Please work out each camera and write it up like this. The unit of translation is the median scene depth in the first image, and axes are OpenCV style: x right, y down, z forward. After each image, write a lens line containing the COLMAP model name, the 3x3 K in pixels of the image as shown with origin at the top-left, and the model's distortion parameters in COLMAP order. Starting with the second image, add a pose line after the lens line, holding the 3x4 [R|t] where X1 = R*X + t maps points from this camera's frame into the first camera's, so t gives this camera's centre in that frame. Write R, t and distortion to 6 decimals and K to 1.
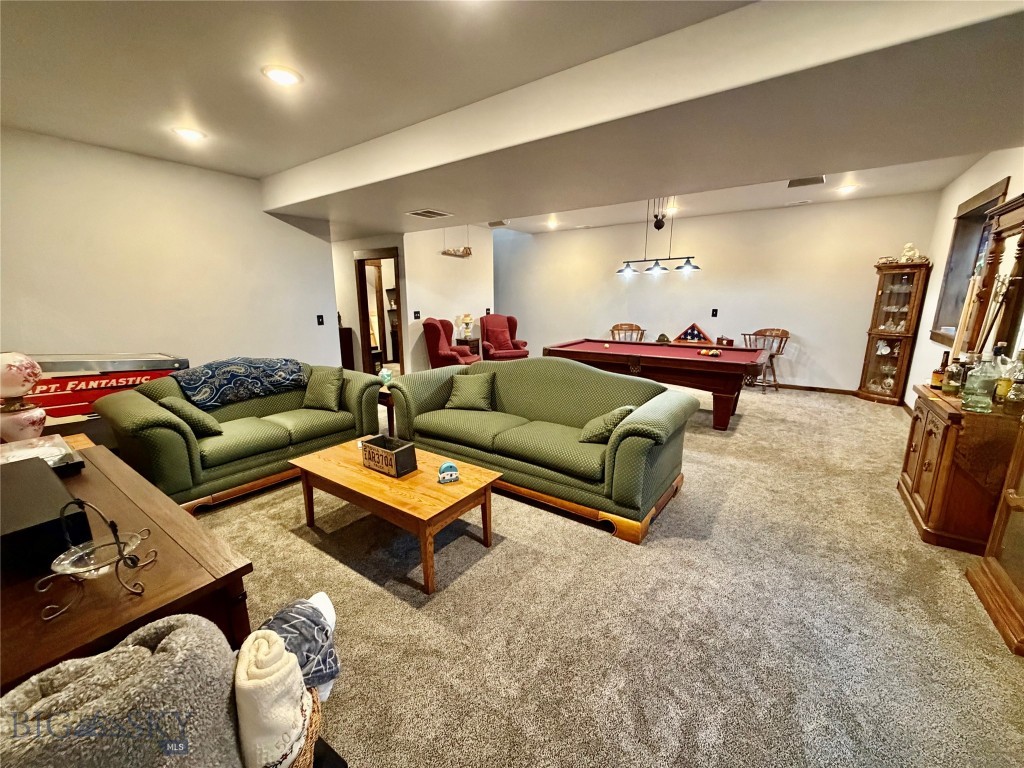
lens RADIAL K [[408.7, 0, 506.0], [0, 408.7, 379.1], [0, 0, 1]] dist [-0.000789, 0.000449]
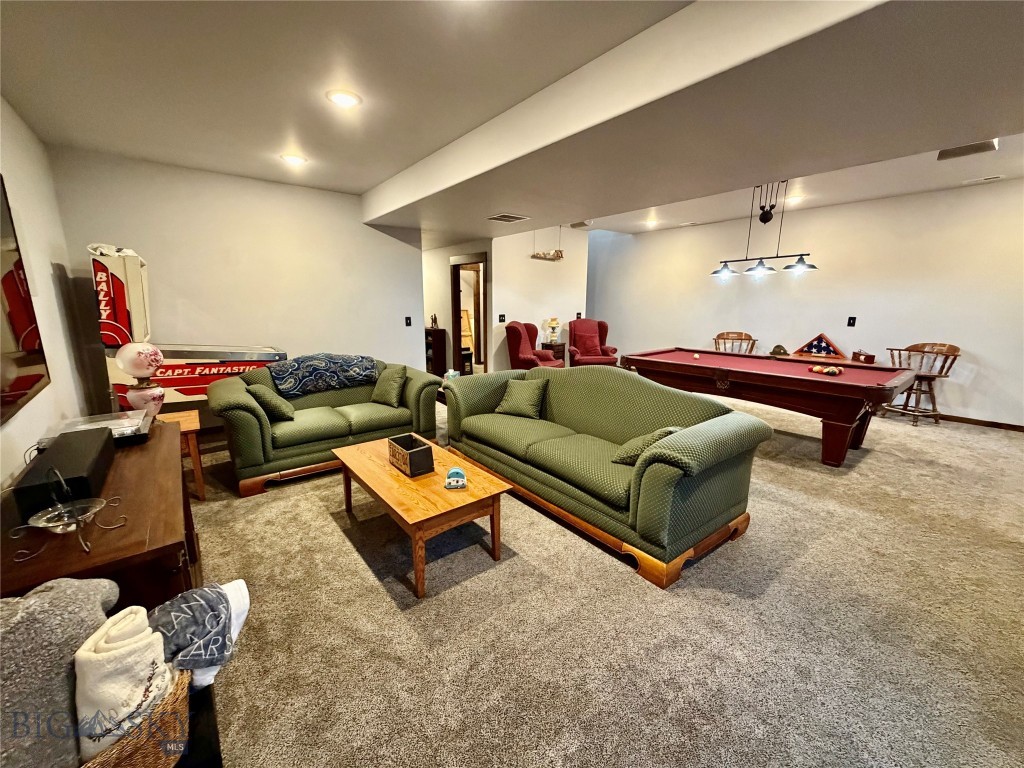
lens RADIAL K [[408.7, 0, 508.2], [0, 408.7, 379.4], [0, 0, 1]] dist [-0.000789, 0.000449]
pose [[0.960796, 0.057487, -0.271230, 0.157334], [-0.059476, 0.998229, 0.000887, -0.012286], [0.270801, 0.015279, 0.962514, 0.054649]]
